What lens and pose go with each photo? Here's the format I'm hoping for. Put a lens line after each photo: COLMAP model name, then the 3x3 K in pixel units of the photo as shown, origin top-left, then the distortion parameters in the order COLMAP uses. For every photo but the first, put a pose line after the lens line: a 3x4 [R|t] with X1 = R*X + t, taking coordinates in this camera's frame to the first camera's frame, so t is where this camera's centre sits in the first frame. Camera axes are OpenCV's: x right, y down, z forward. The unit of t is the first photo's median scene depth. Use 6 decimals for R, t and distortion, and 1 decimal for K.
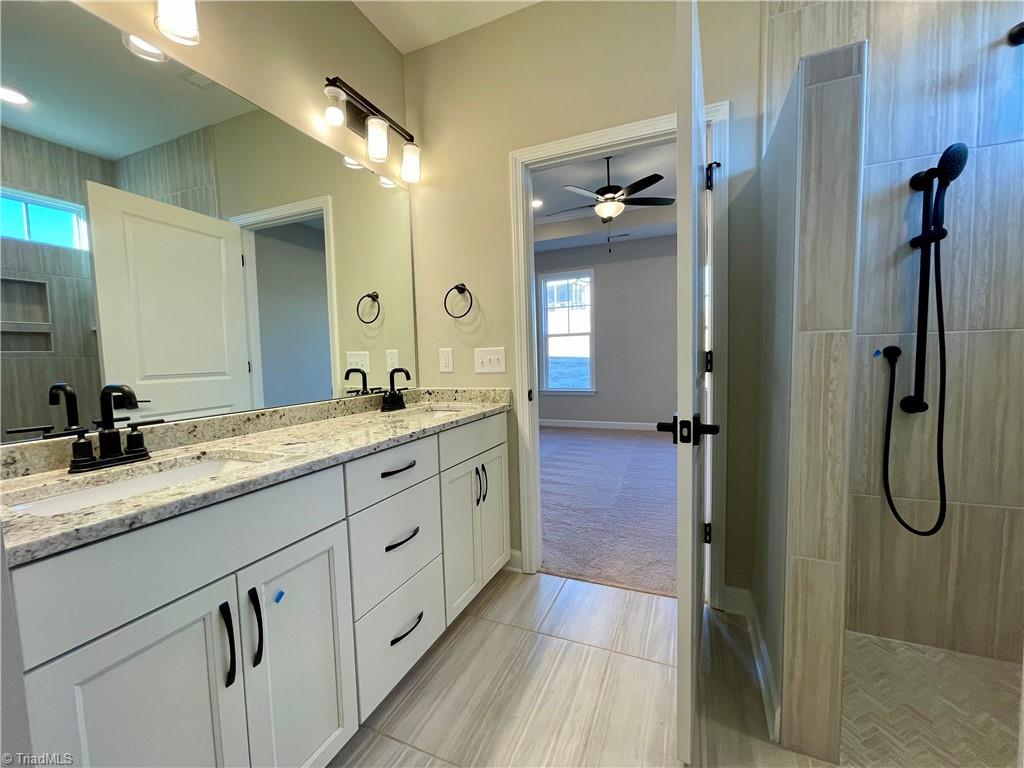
lens RADIAL K [[413.9, 0, 509.3], [0, 413.9, 385.5], [0, 0, 1]] dist [-0.001855, 0.000497]
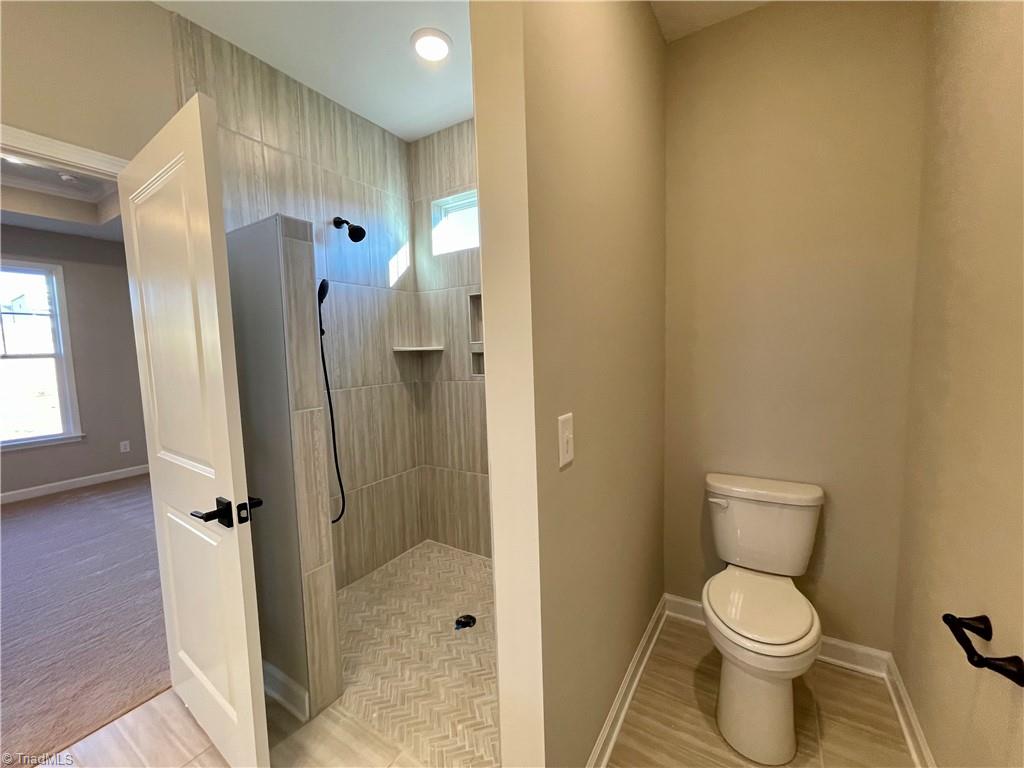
lens RADIAL K [[413.9, 0, 509.3], [0, 413.9, 385.5], [0, 0, 1]] dist [-0.001855, 0.000497]
pose [[0.140565, -0.059778, 0.988265, -0.394964], [0.093084, 0.994552, 0.046919, -0.153962], [-0.985686, 0.085397, 0.145364, 0.069283]]
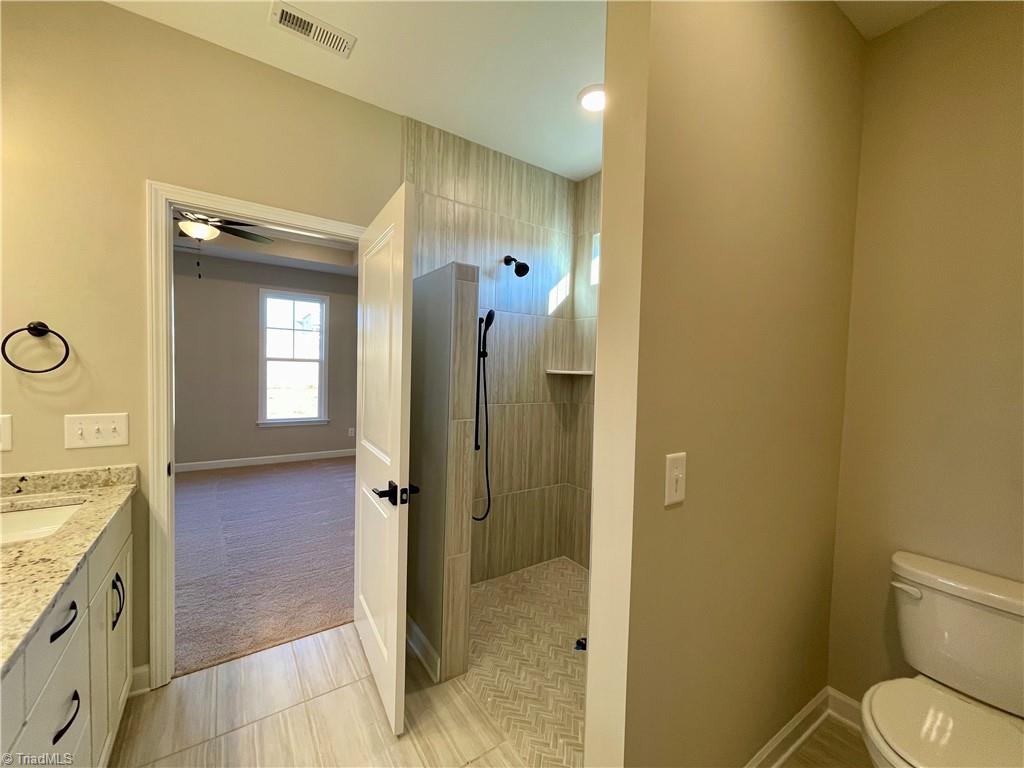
lens RADIAL K [[413.9, 0, 509.3], [0, 413.9, 385.5], [0, 0, 1]] dist [-0.001855, 0.000497]
pose [[0.520008, 0.010971, 0.854091, -0.436587], [0.014810, 0.999651, -0.021858, -0.167102], [-0.854033, 0.024016, 0.519664, -0.047781]]
